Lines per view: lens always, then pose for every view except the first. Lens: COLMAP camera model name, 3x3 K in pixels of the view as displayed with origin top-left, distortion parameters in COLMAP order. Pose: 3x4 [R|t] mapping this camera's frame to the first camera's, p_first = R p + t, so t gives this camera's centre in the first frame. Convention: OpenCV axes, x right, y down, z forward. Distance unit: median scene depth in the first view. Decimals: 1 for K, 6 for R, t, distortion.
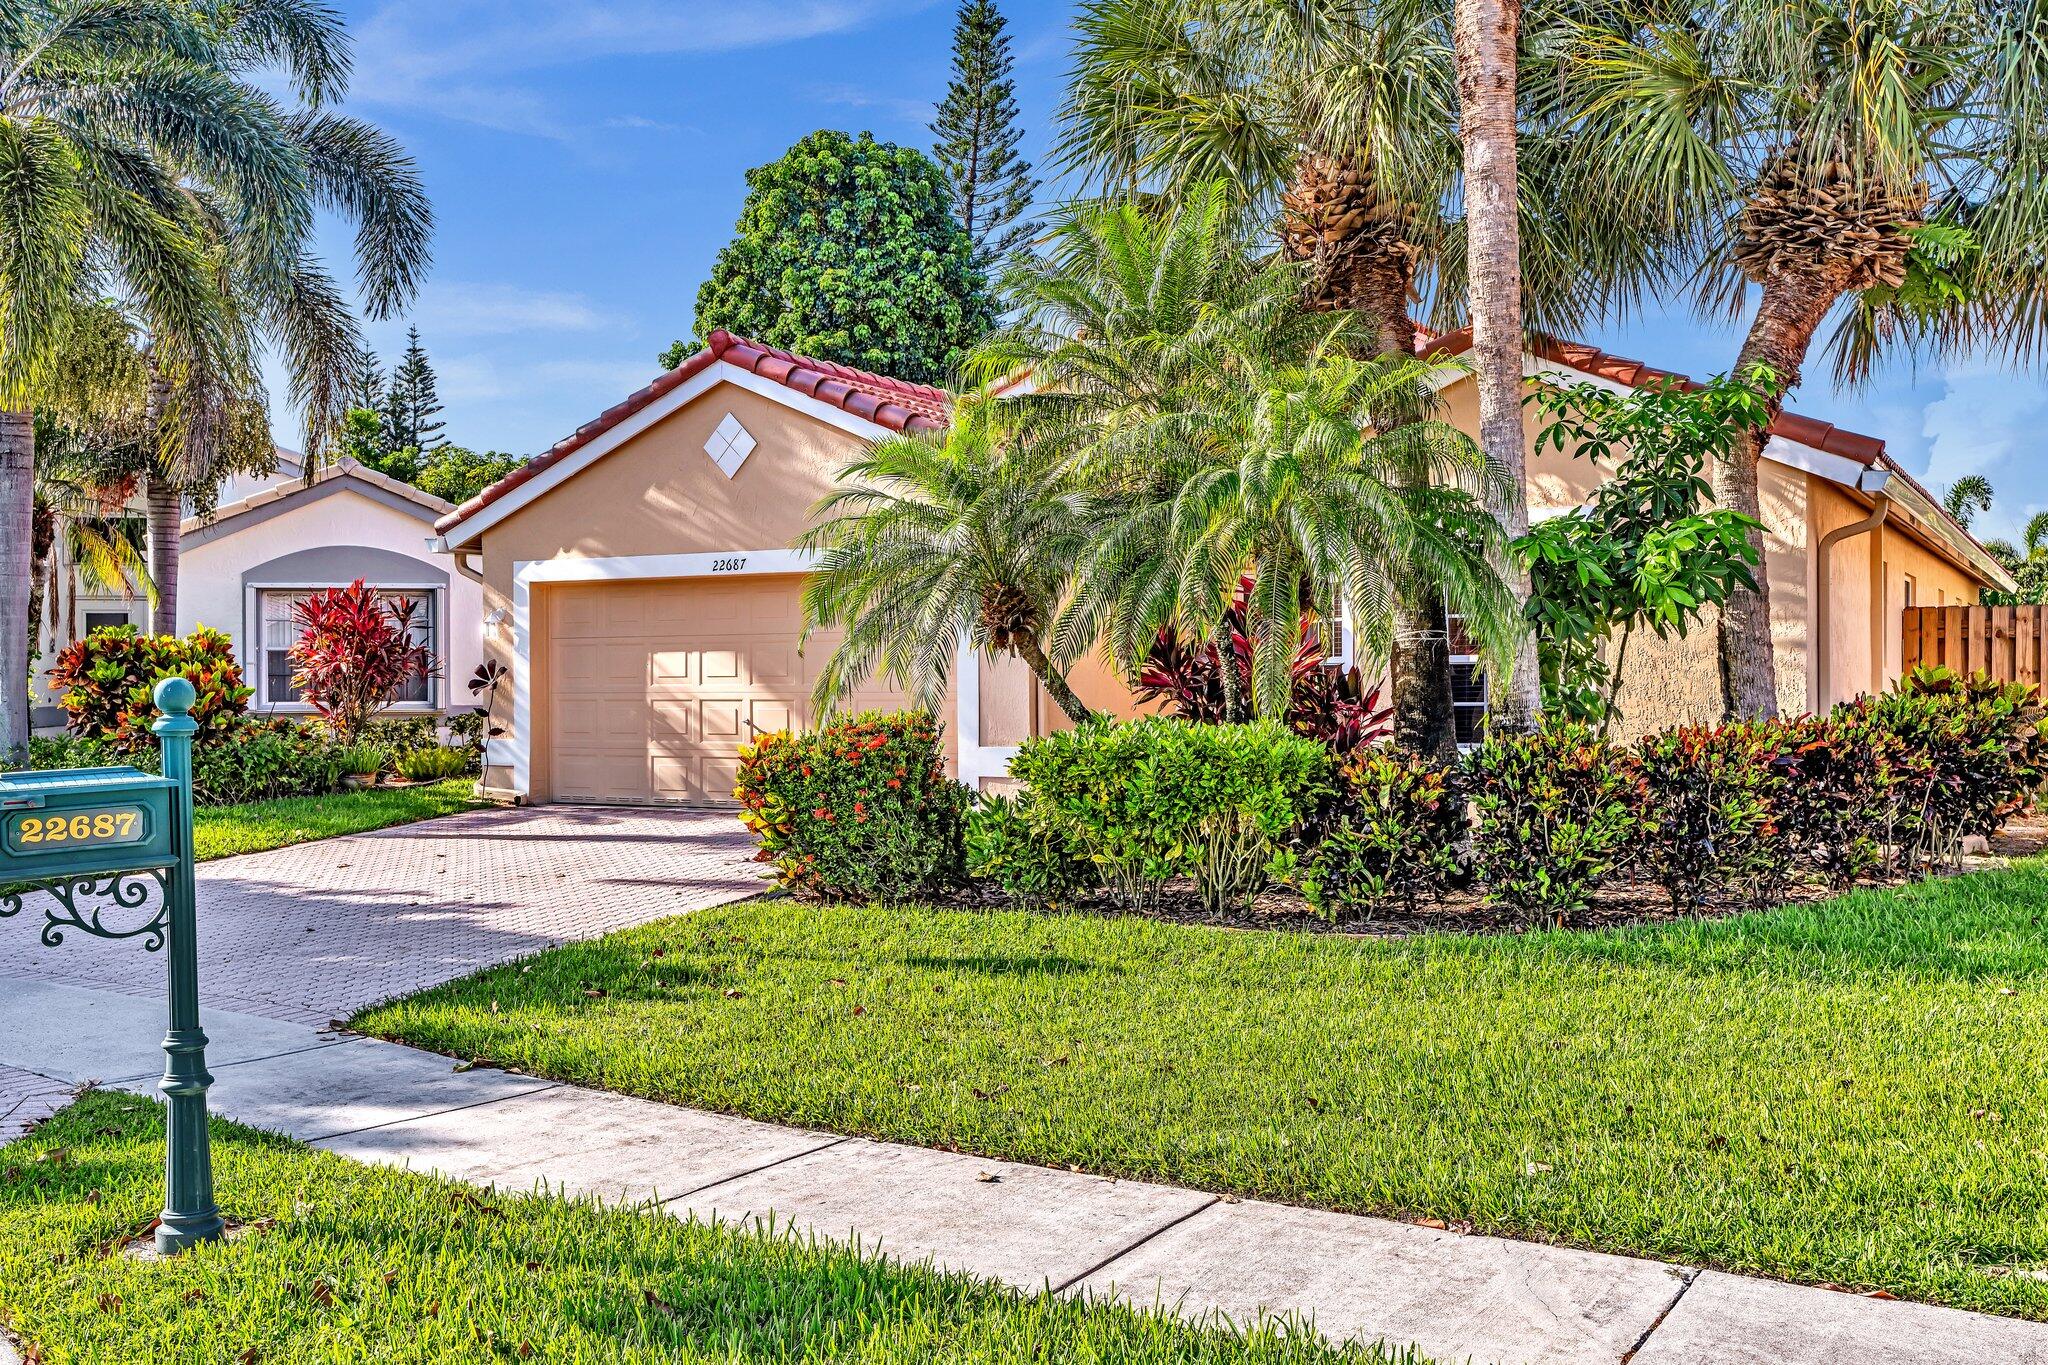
lens RADIAL K [[1971.0, 0, 1024.0], [0, 1971.0, 682.5], [0, 0, 1]] dist [-0.008934, -0.002433]
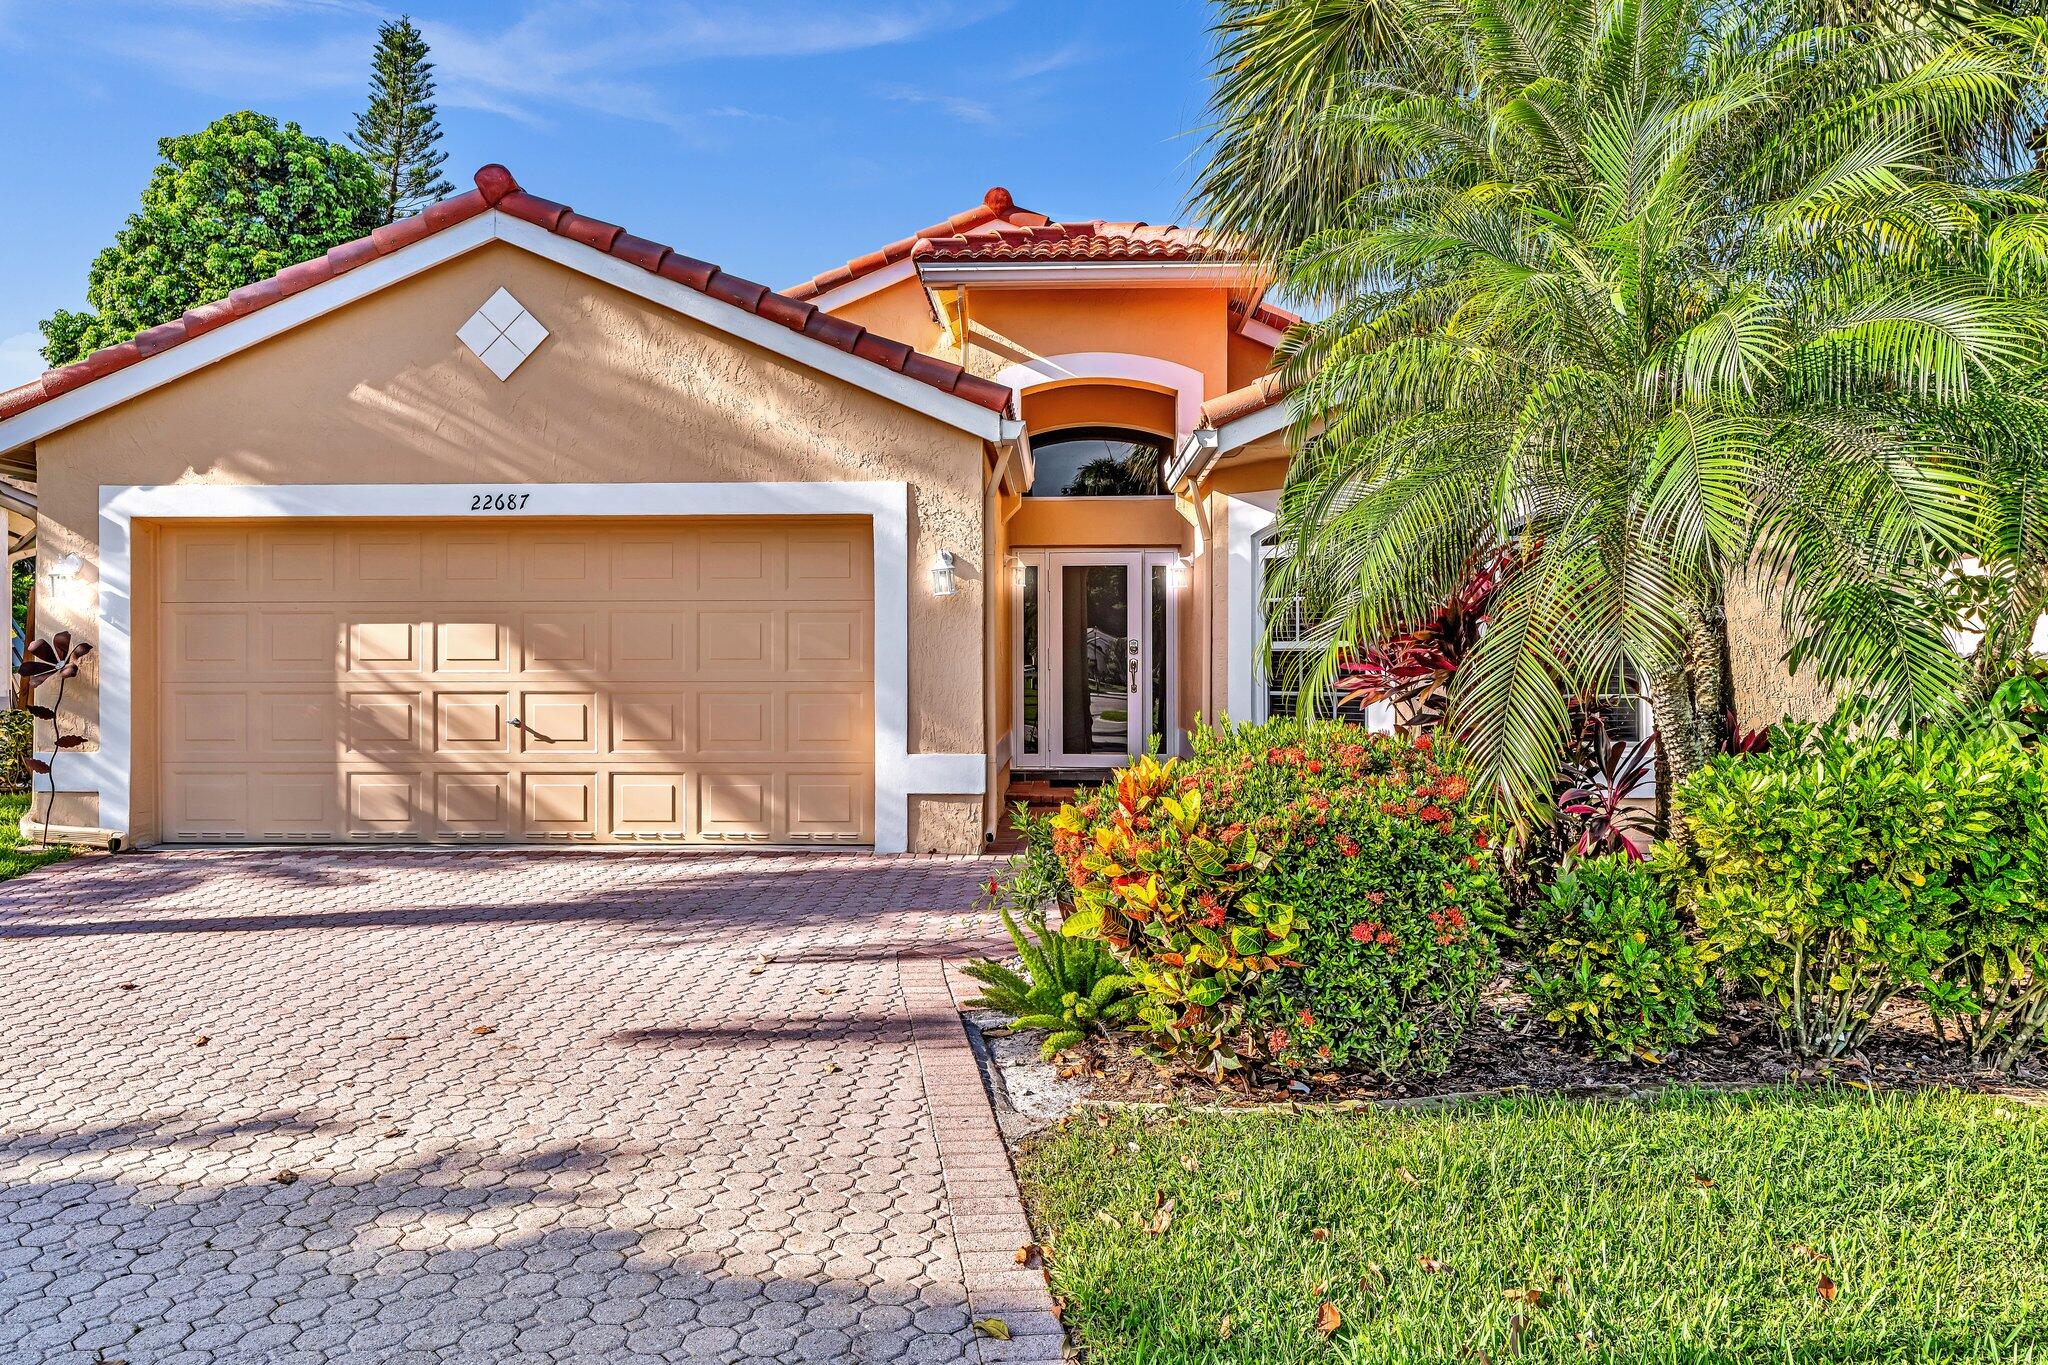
lens RADIAL K [[1399.2, 0, 1024.0], [0, 1399.2, 682.5], [0, 0, 1]] dist [0.003445, -0.020770]
pose [[0.879430, -0.000290, 0.476028, -0.094854], [-0.003852, 0.999963, 0.007724, 0.000424], [-0.476013, -0.008626, 0.879396, 0.196526]]
